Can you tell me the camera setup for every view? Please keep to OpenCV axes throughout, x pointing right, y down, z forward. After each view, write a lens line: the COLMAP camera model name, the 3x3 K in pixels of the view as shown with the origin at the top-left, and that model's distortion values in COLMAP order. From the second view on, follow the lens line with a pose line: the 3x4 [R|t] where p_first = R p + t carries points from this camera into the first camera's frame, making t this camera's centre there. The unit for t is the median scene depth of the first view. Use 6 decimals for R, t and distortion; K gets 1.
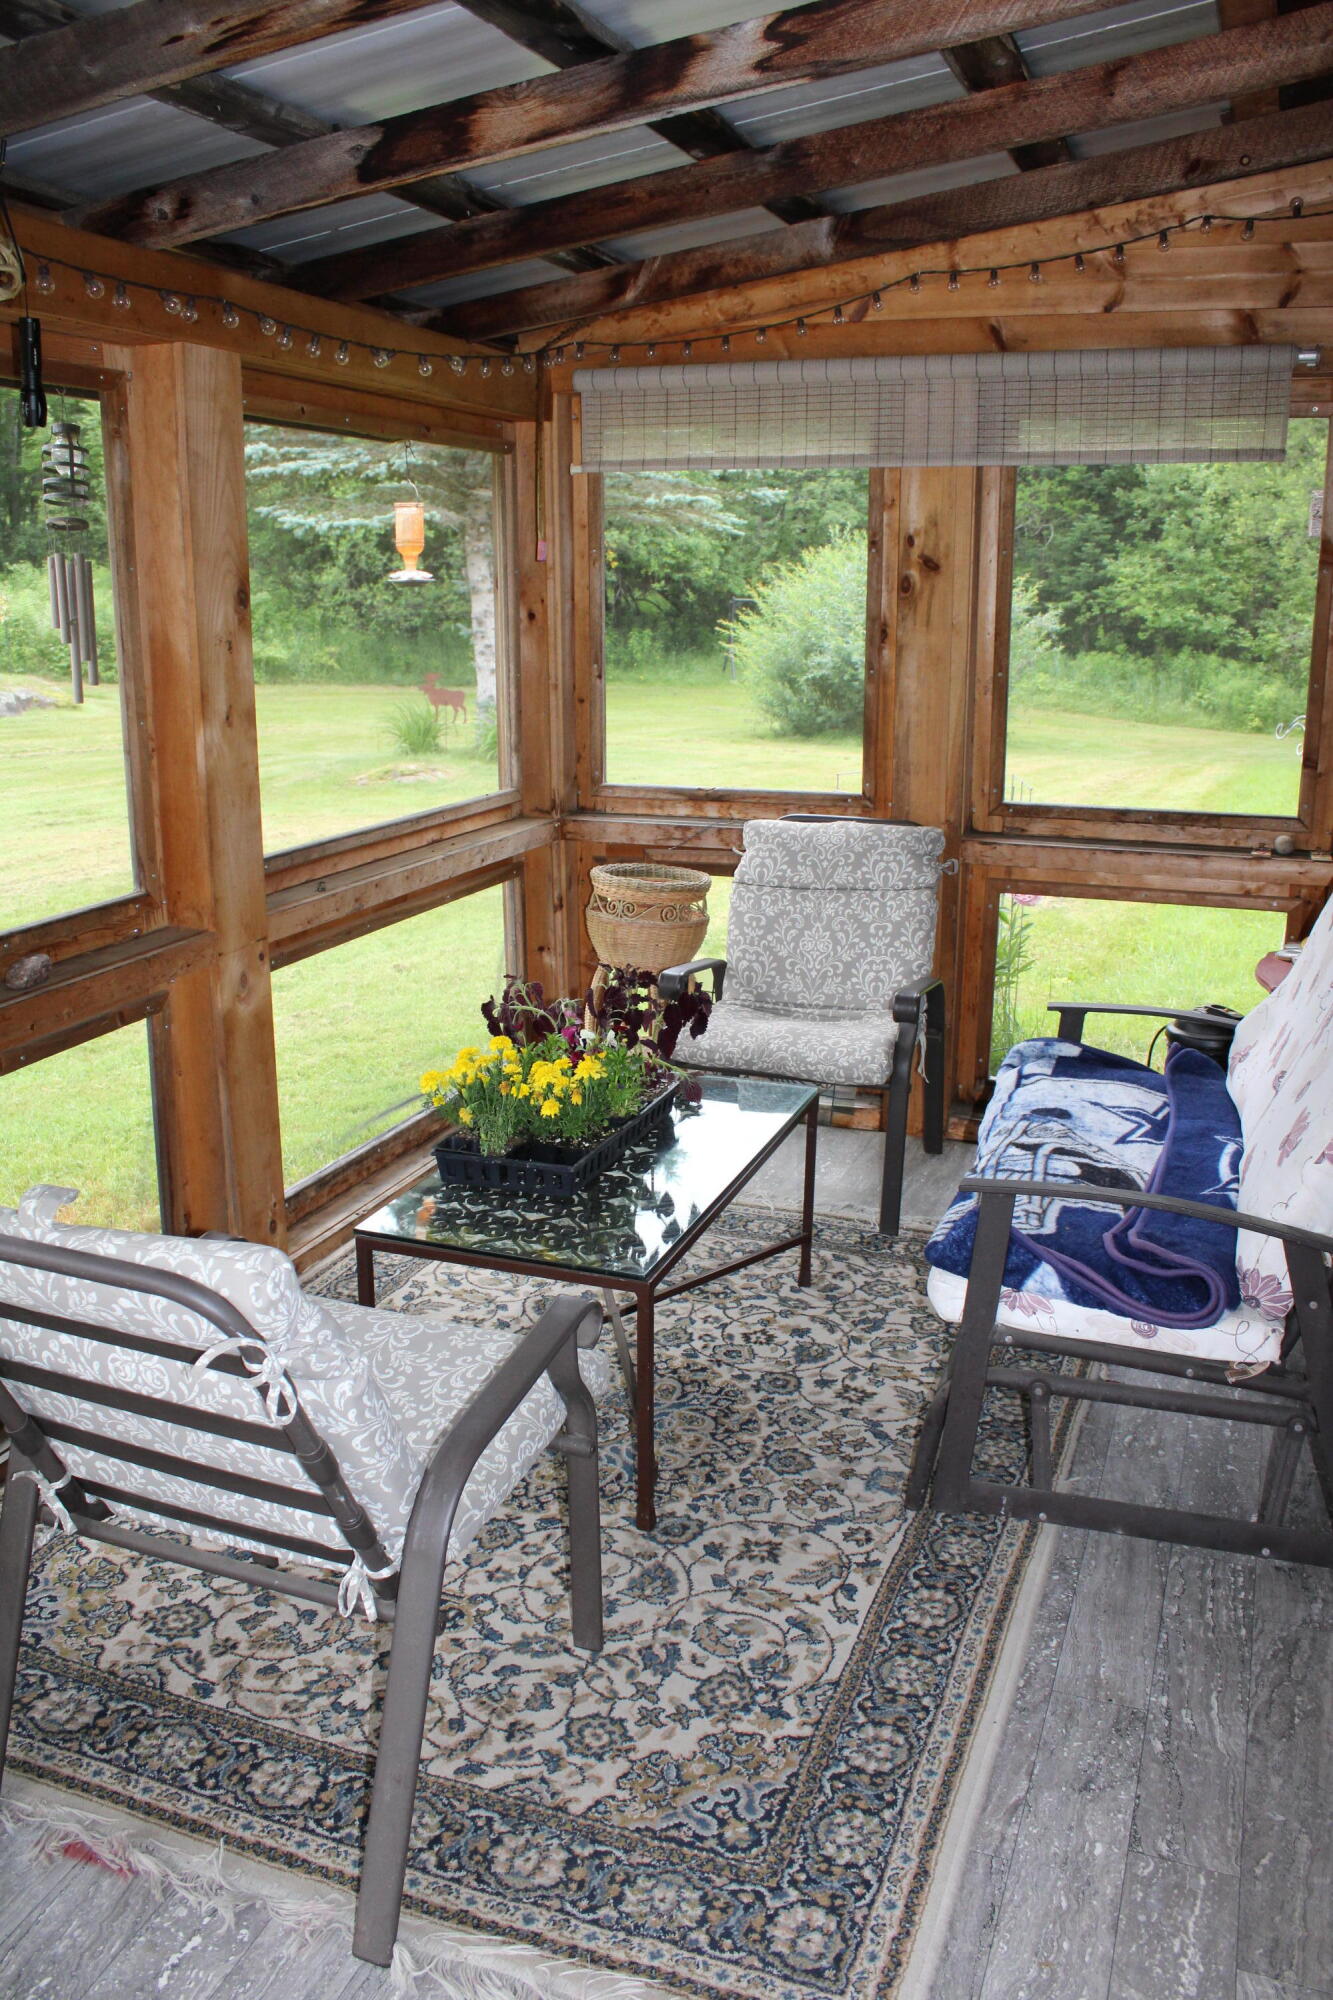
lens RADIAL K [[1673.6, 0, 669.5], [0, 1673.6, 1010.2], [0, 0, 1]] dist [-0.162306, 0.152752]
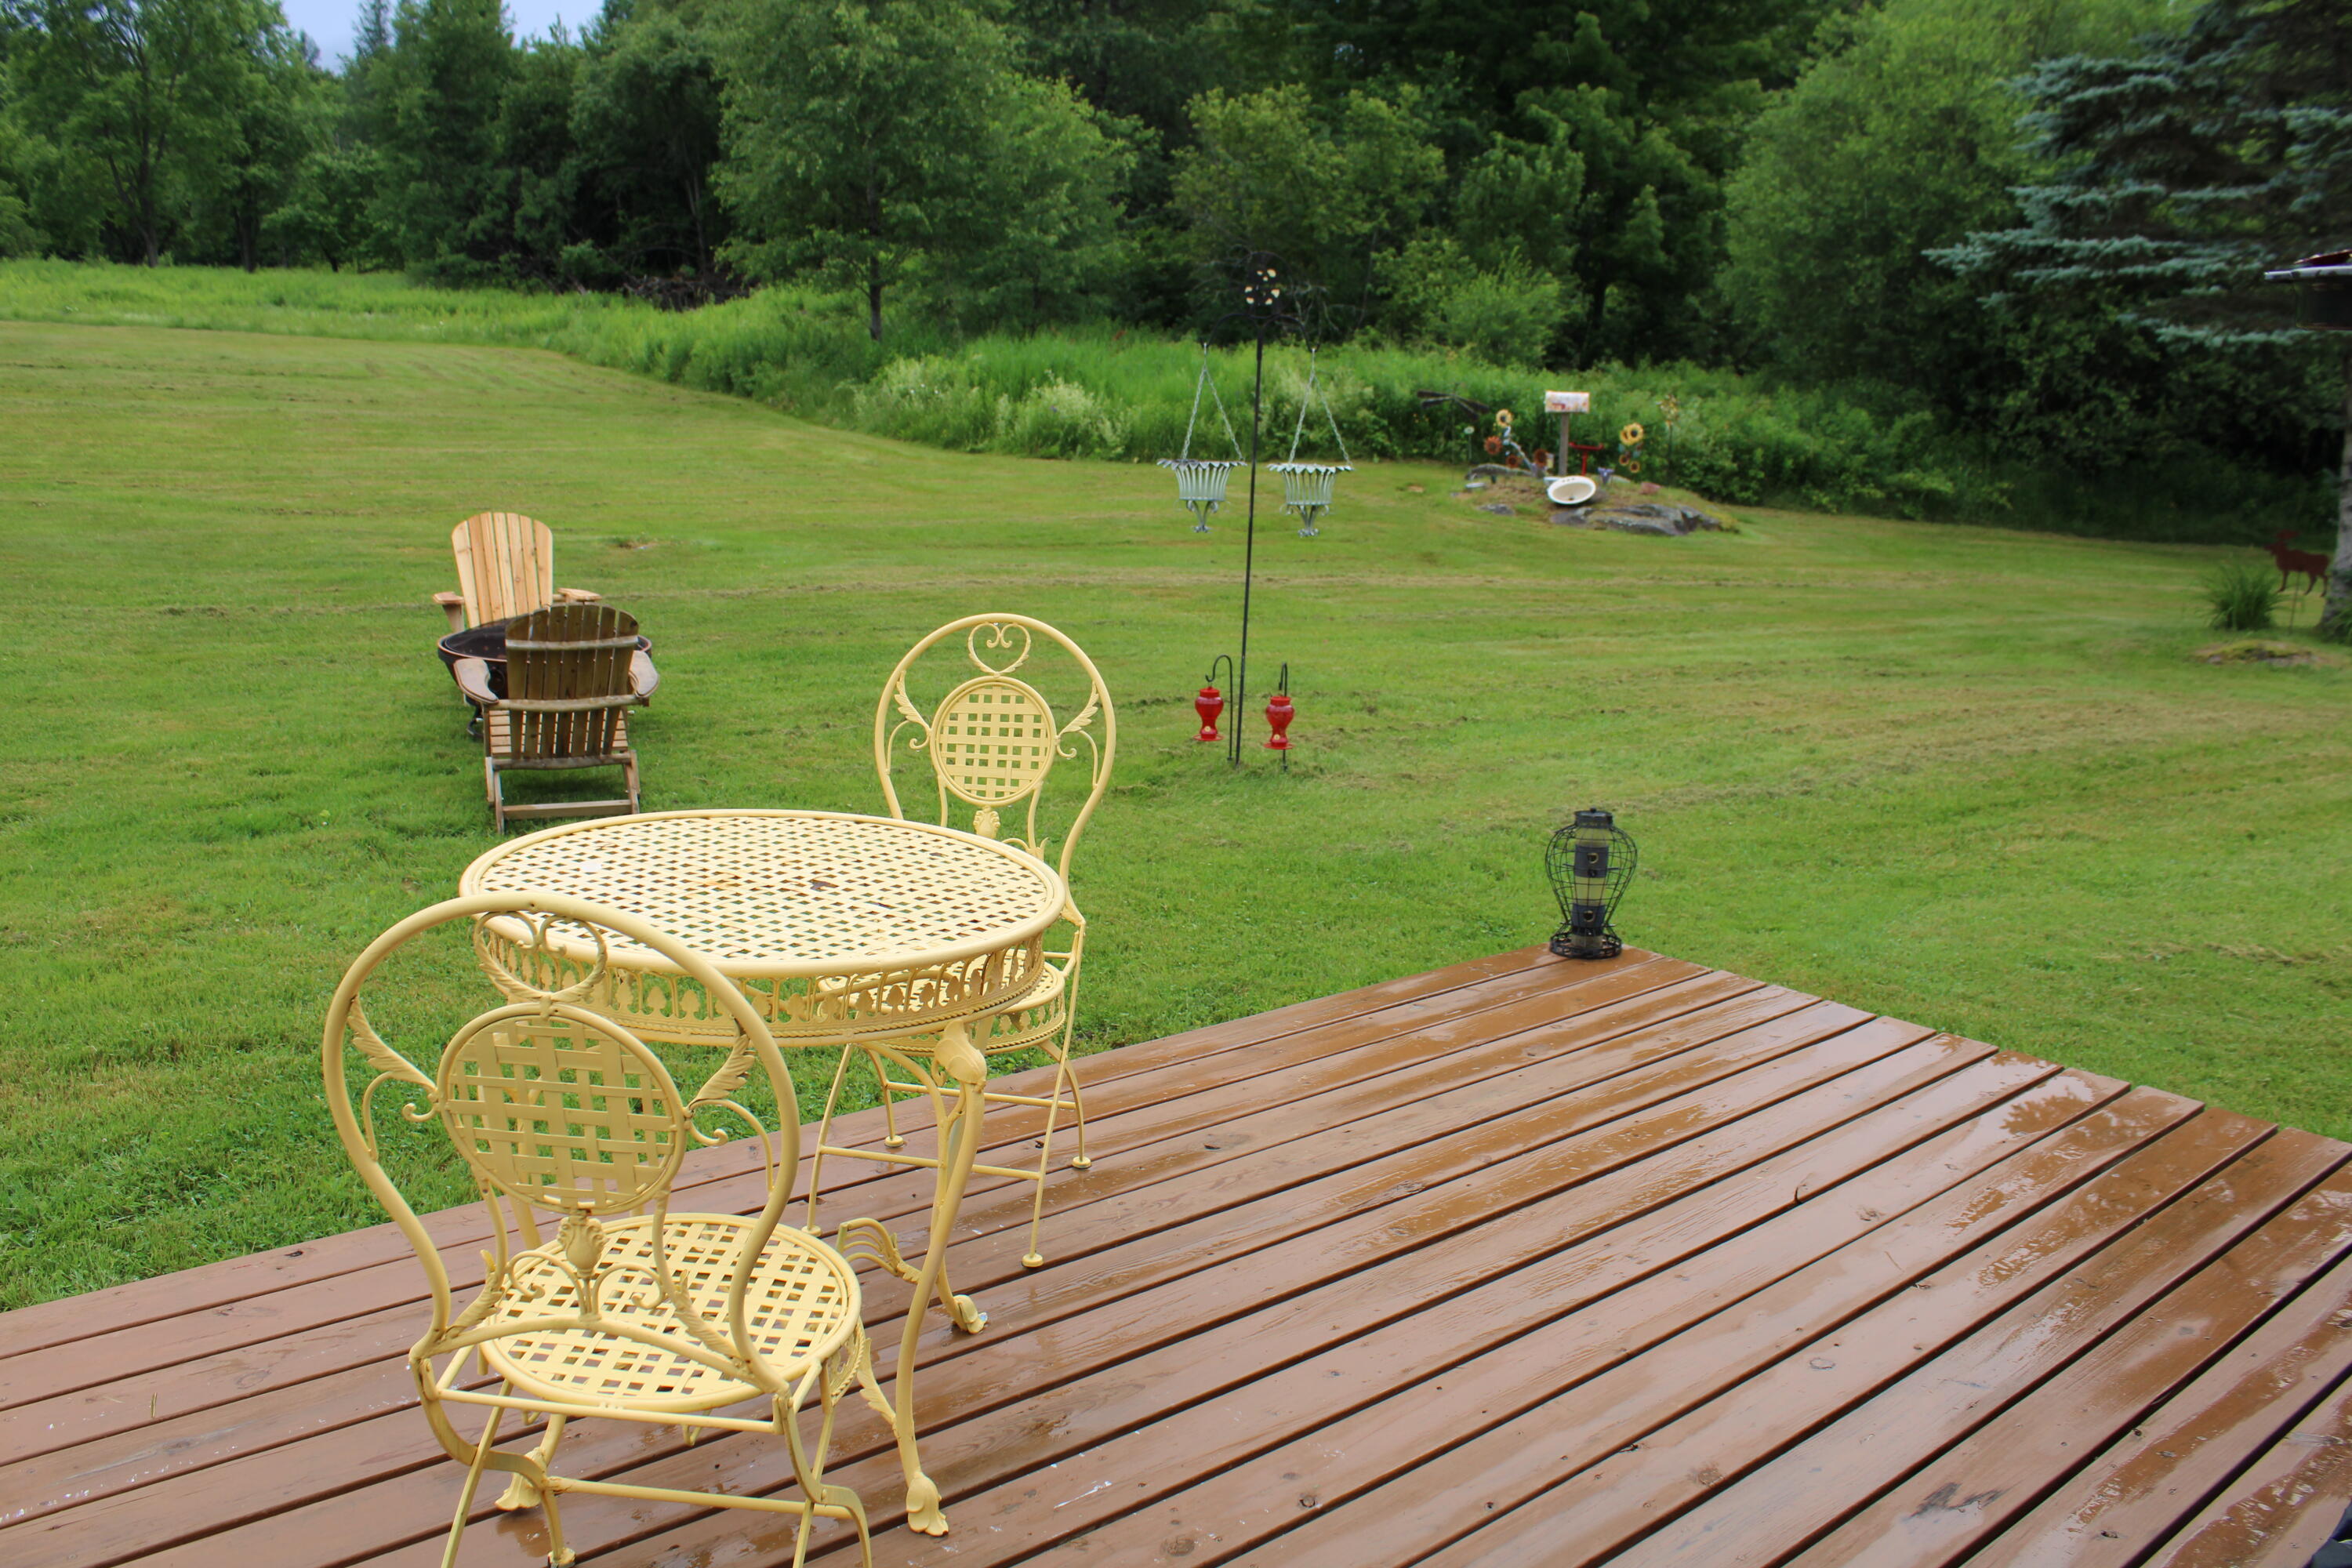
lens RADIAL K [[1968.2, 0, 1184.8], [0, 1968.2, 793.3], [0, 0, 1]] dist [-0.162306, 0.152752]
pose [[0.873220, 0.123507, -0.471415, -0.159641], [-0.147128, 0.989027, -0.013413, 0.010121], [0.464586, 0.081071, 0.881809, -0.031830]]
